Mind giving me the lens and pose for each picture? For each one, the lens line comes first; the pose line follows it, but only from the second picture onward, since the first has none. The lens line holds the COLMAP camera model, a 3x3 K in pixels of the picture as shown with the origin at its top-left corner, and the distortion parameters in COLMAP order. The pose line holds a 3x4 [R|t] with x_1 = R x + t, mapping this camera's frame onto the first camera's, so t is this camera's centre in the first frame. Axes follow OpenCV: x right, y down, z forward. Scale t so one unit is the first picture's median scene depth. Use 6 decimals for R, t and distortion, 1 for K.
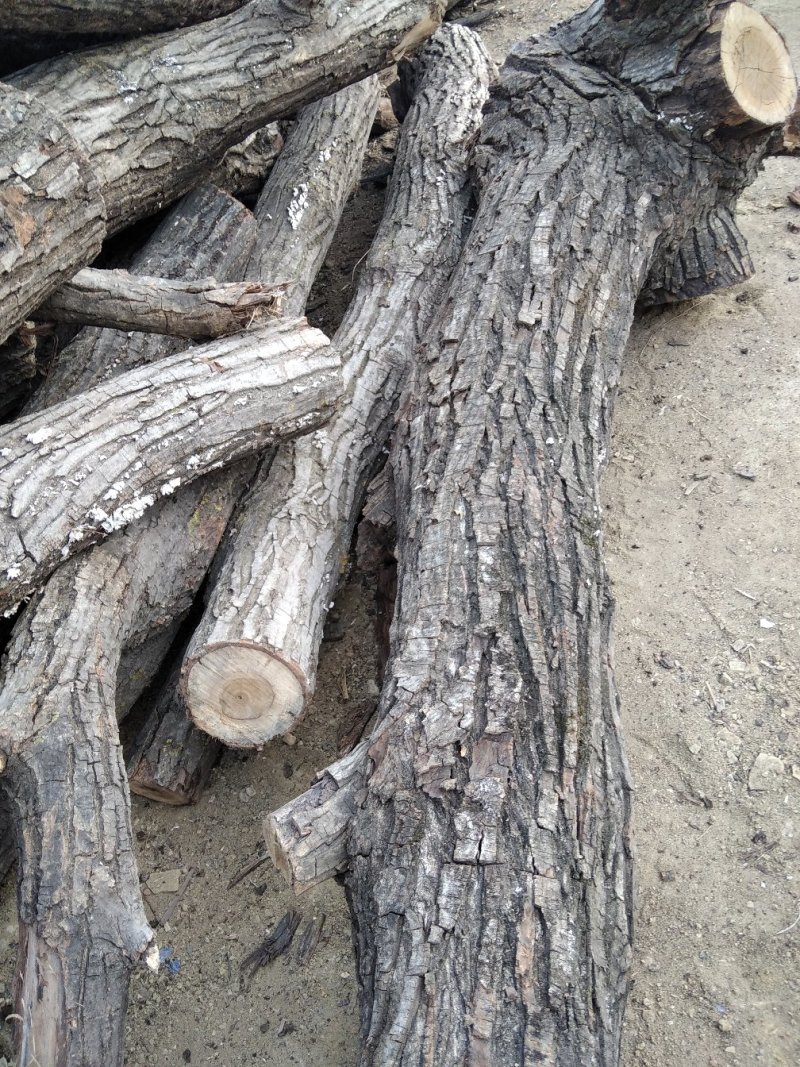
lens RADIAL K [[860.0, 0, 400.0], [0, 860.0, 533.5], [0, 0, 1]] dist [0.082348, -0.134706]
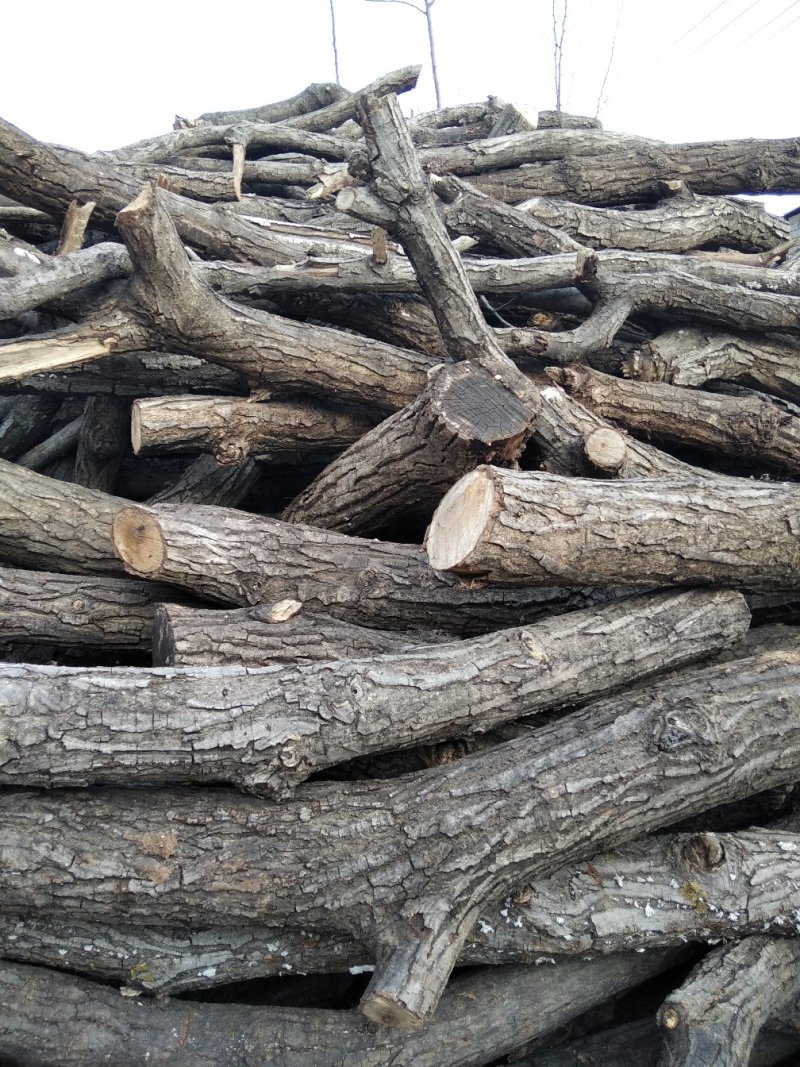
lens RADIAL K [[860.0, 0, 400.0], [0, 860.0, 533.5], [0, 0, 1]] dist [0.082348, -0.134706]
pose [[0.660407, 0.252011, -0.707357, 0.058777], [-0.566477, 0.785557, -0.249006, 0.192554], [0.492917, 0.565146, 0.661546, -0.551518]]
